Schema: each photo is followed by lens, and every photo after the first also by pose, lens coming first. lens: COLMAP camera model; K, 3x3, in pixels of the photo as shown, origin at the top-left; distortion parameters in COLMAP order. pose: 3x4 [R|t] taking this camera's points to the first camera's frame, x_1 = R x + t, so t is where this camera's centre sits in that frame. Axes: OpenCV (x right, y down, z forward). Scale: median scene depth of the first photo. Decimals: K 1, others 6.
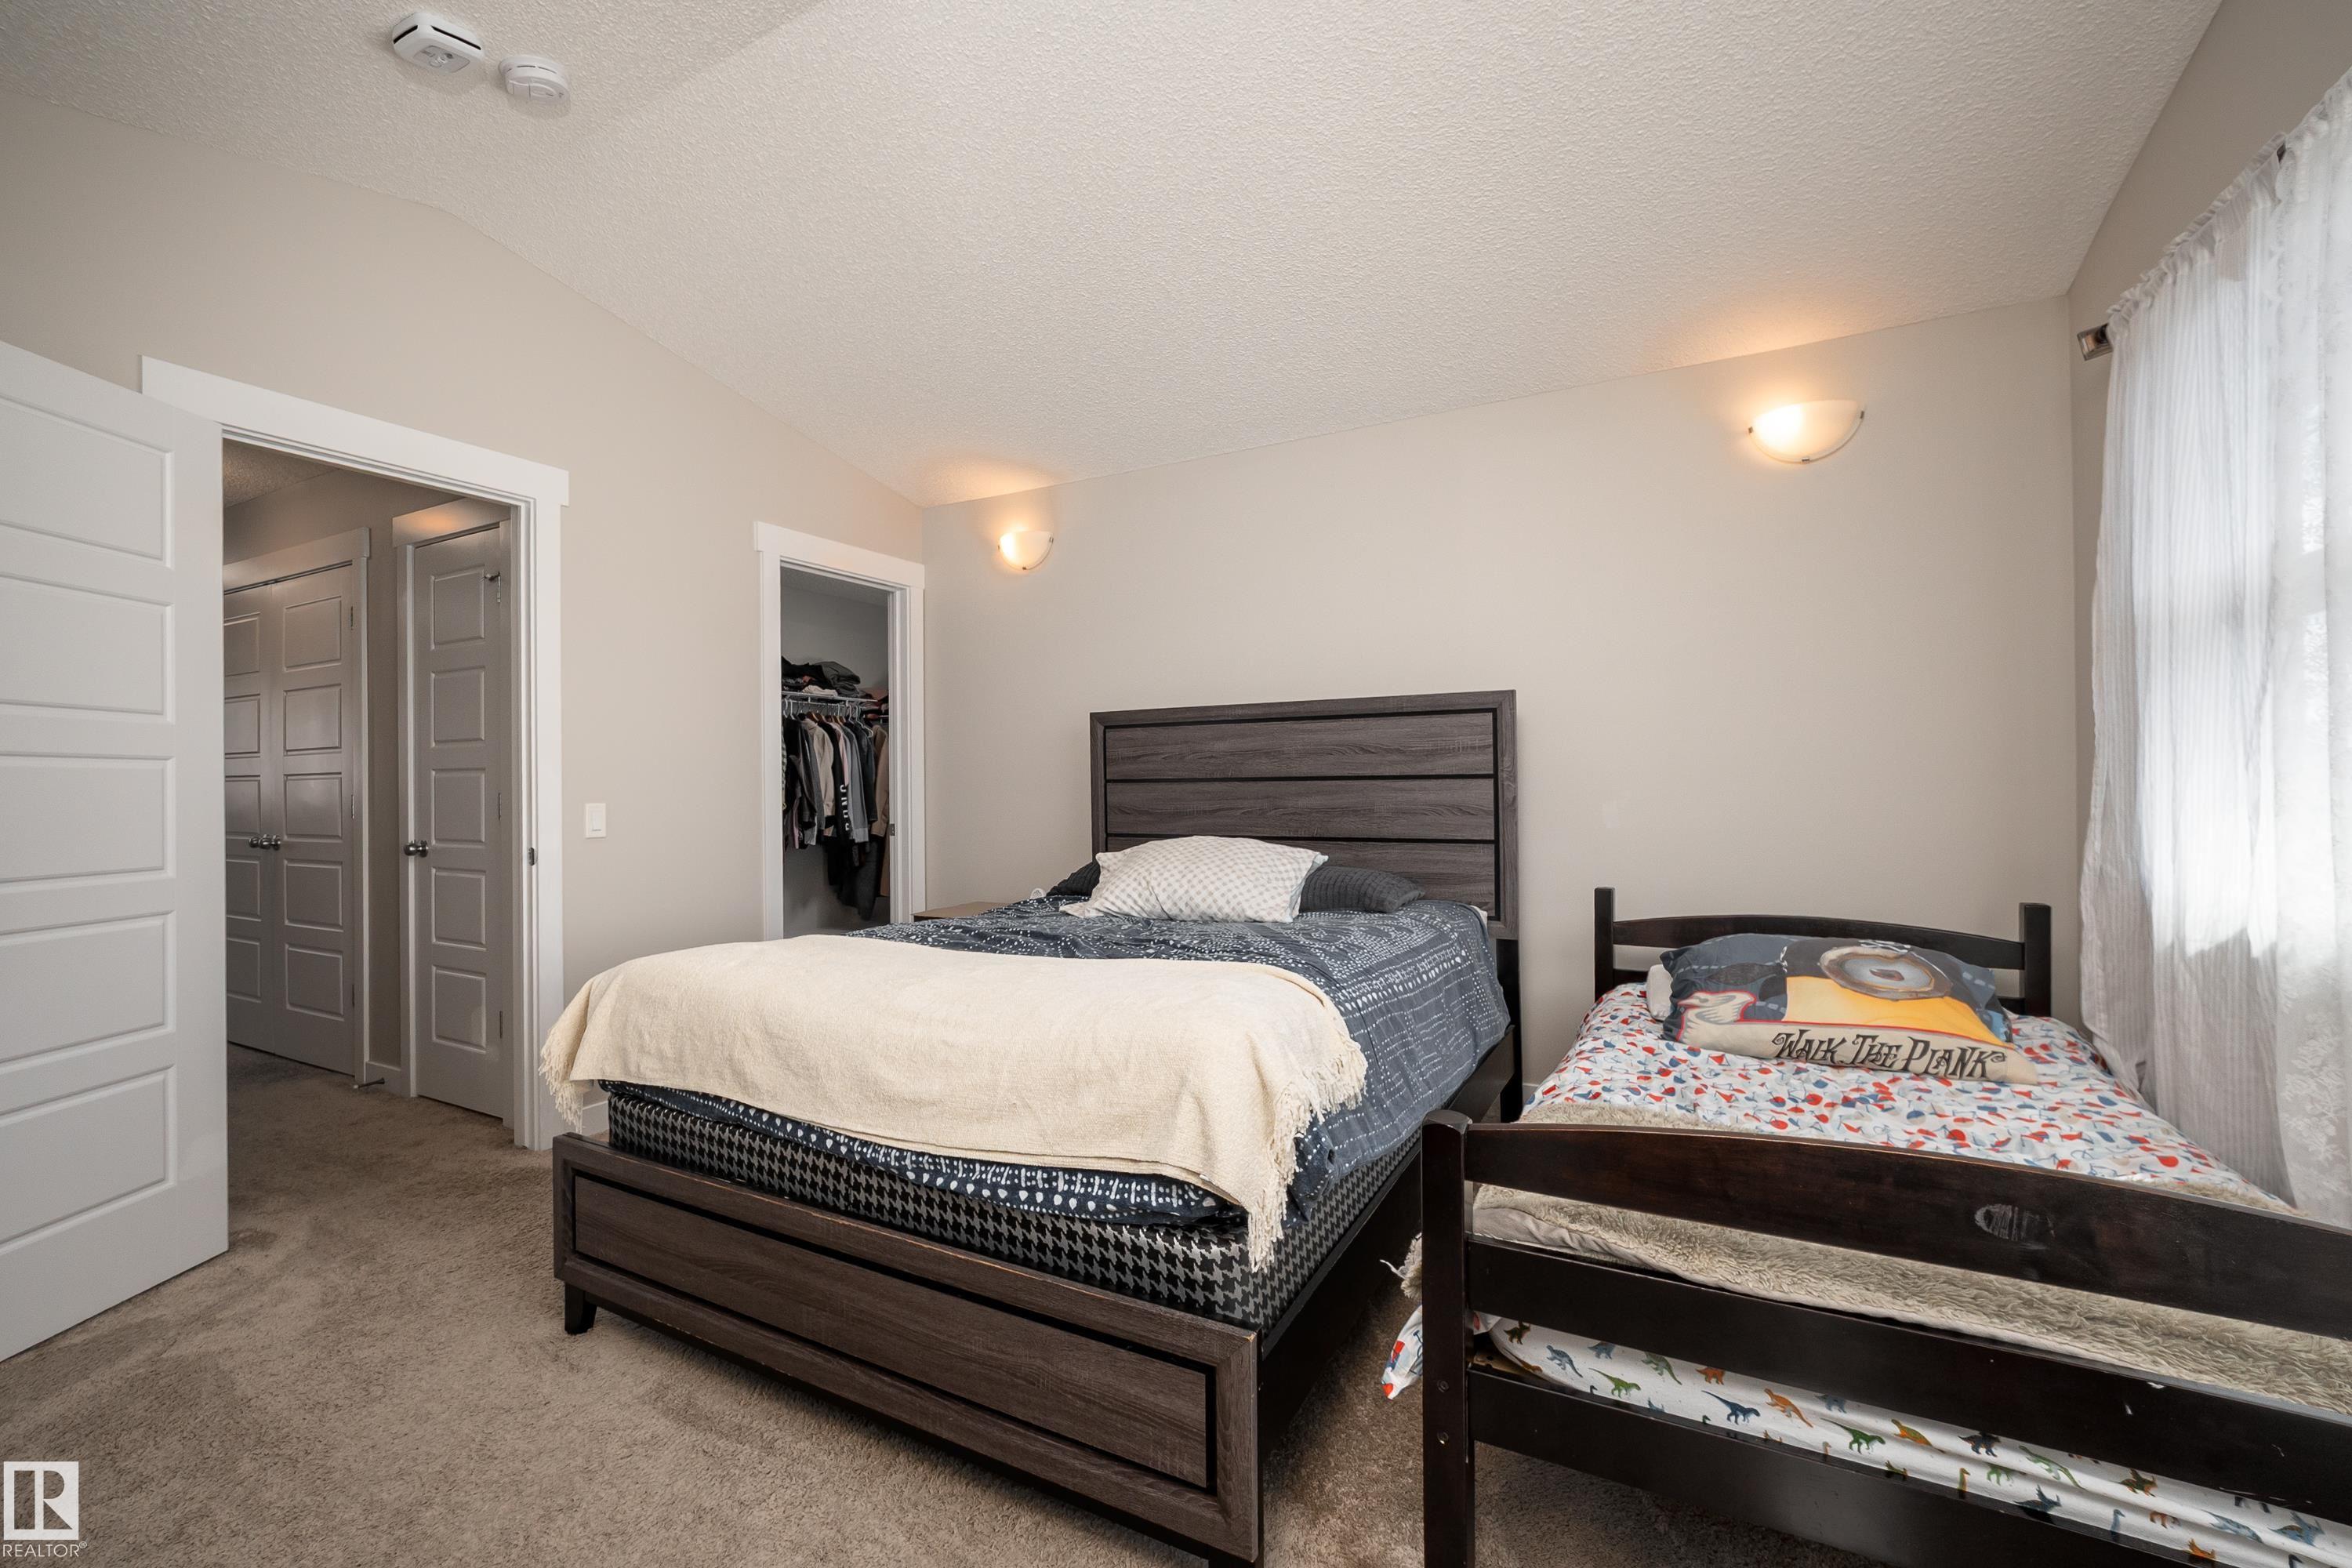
lens RADIAL K [[970.1, 0, 1164.6], [0, 970.1, 785.0], [0, 0, 1]] dist [-0.002424, -0.000116]
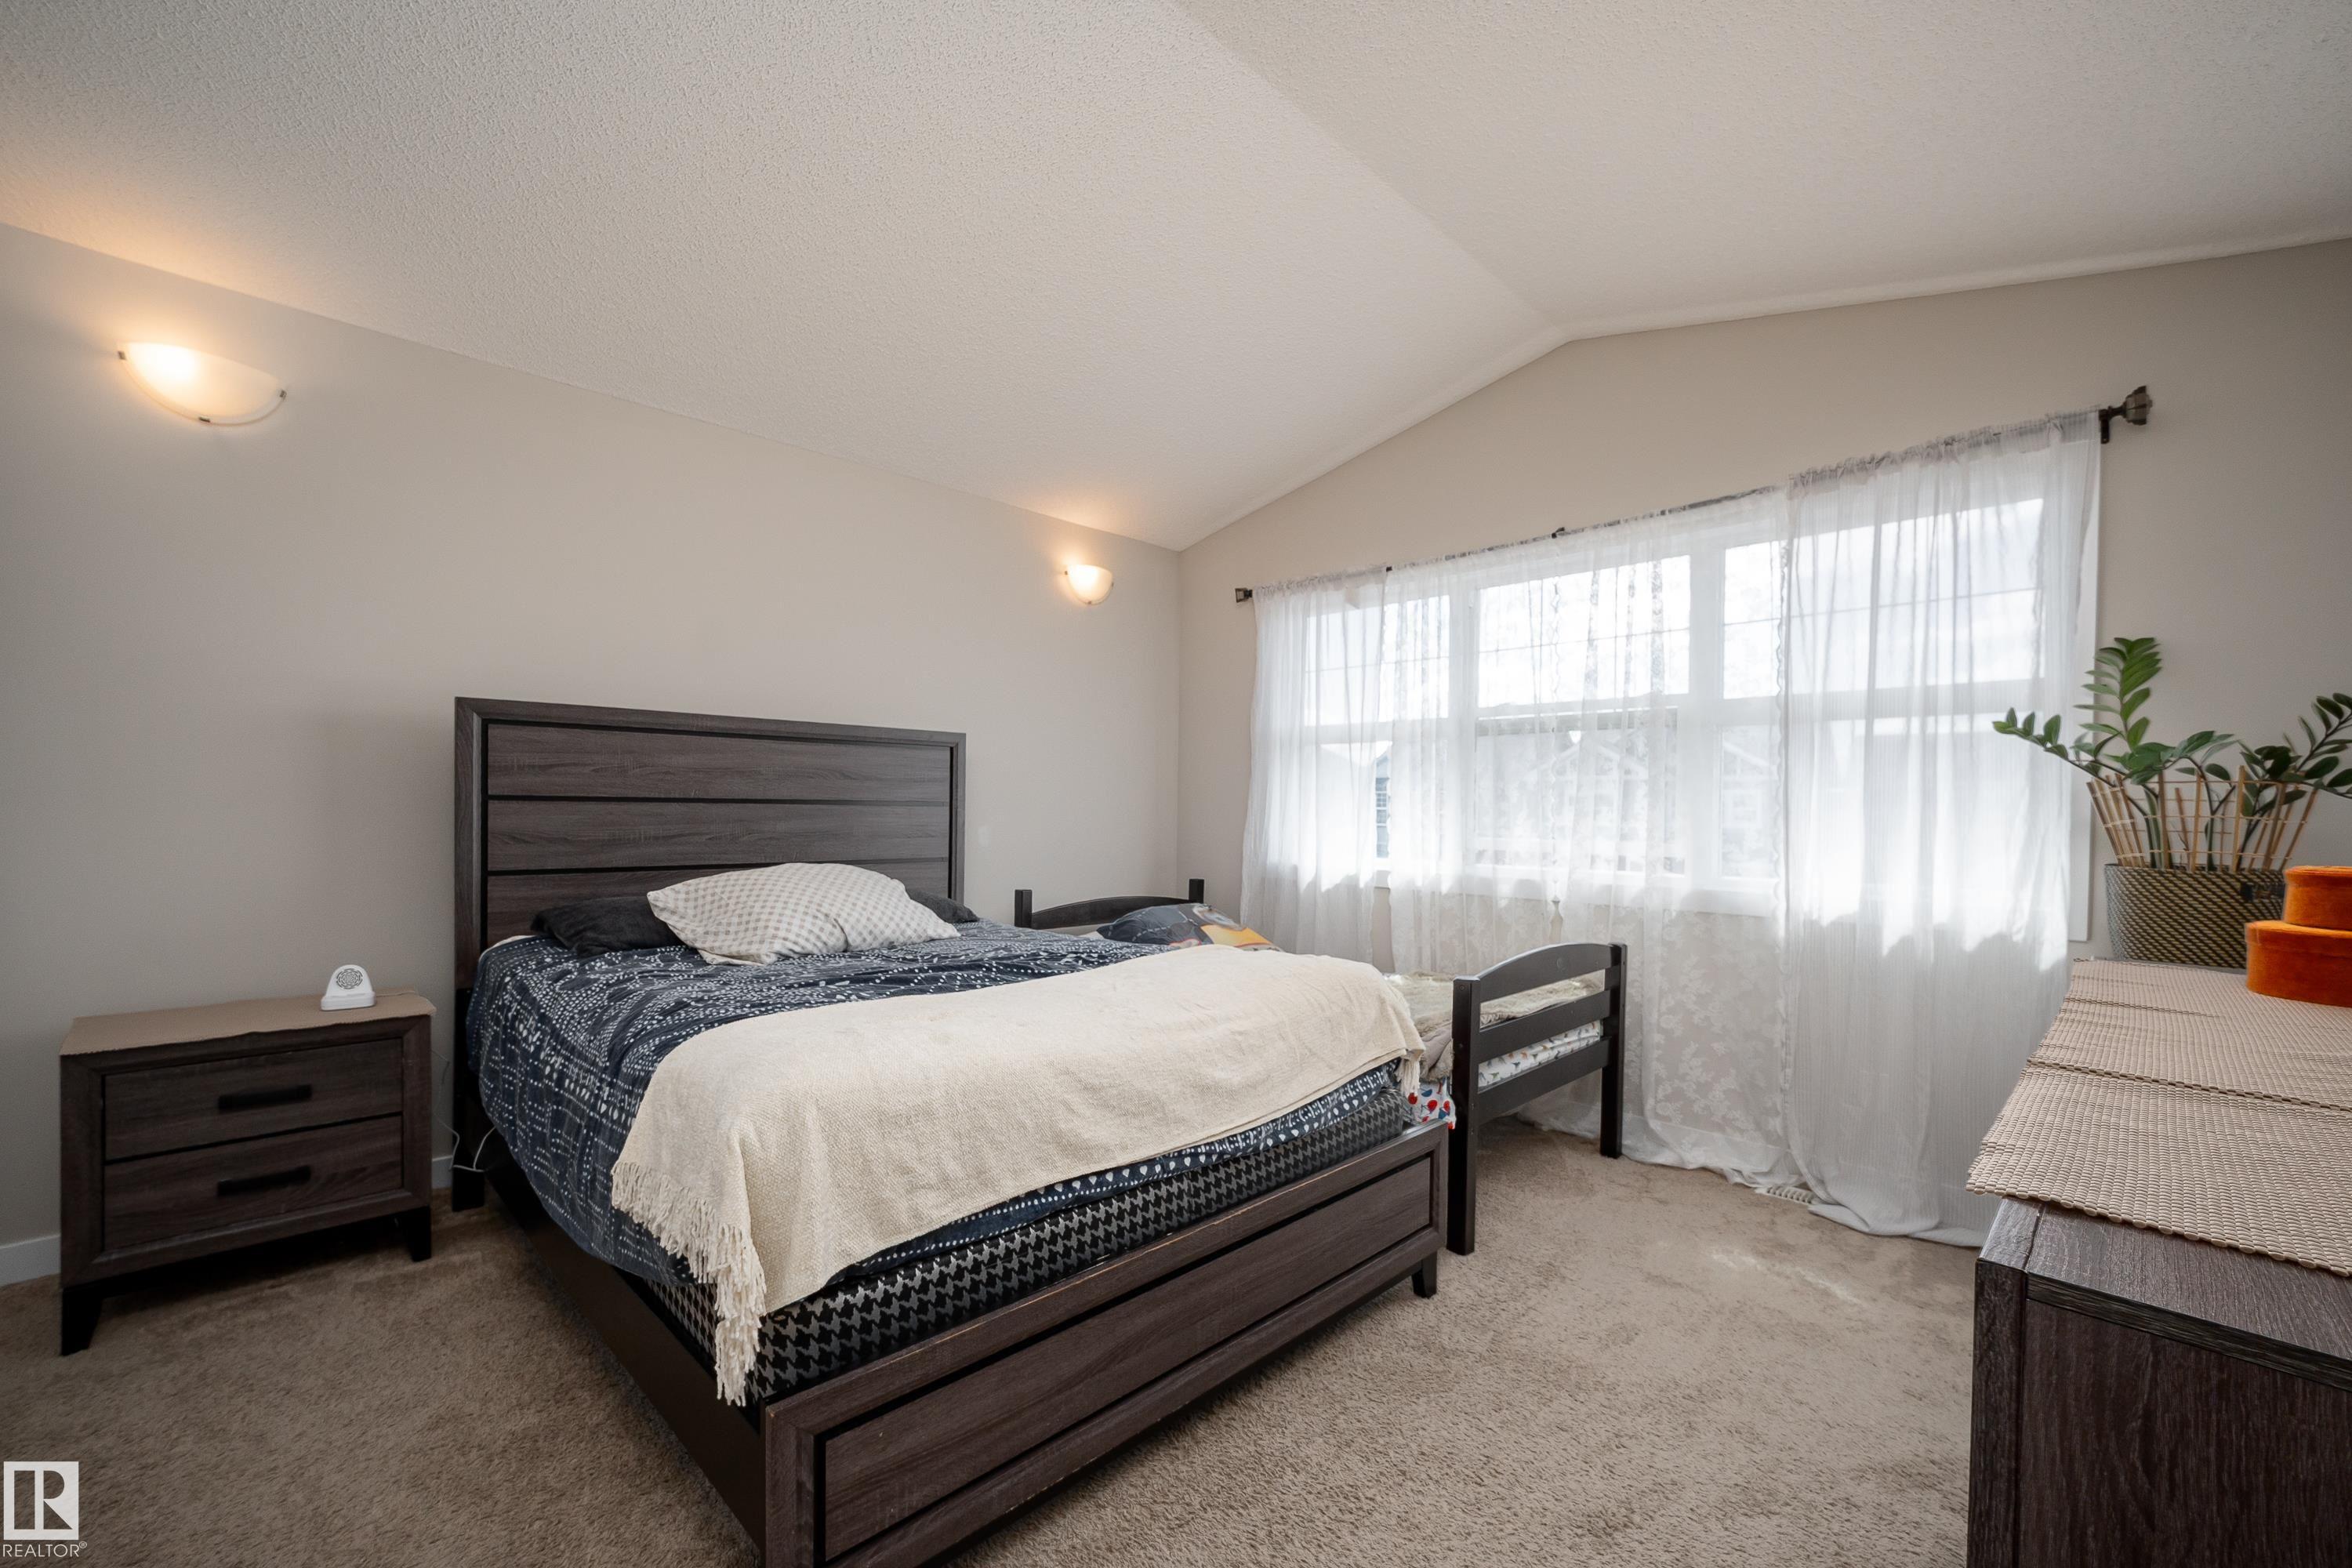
lens RADIAL K [[970.1, 0, 1166.8], [0, 970.1, 815.4], [0, 0, 1]] dist [-0.002424, -0.000116]
pose [[0.287455, 0.006587, 0.957772, -1.121702], [-0.014157, 0.999896, -0.002627, 0.007251], [-0.957690, -0.012804, 0.287518, 0.616408]]
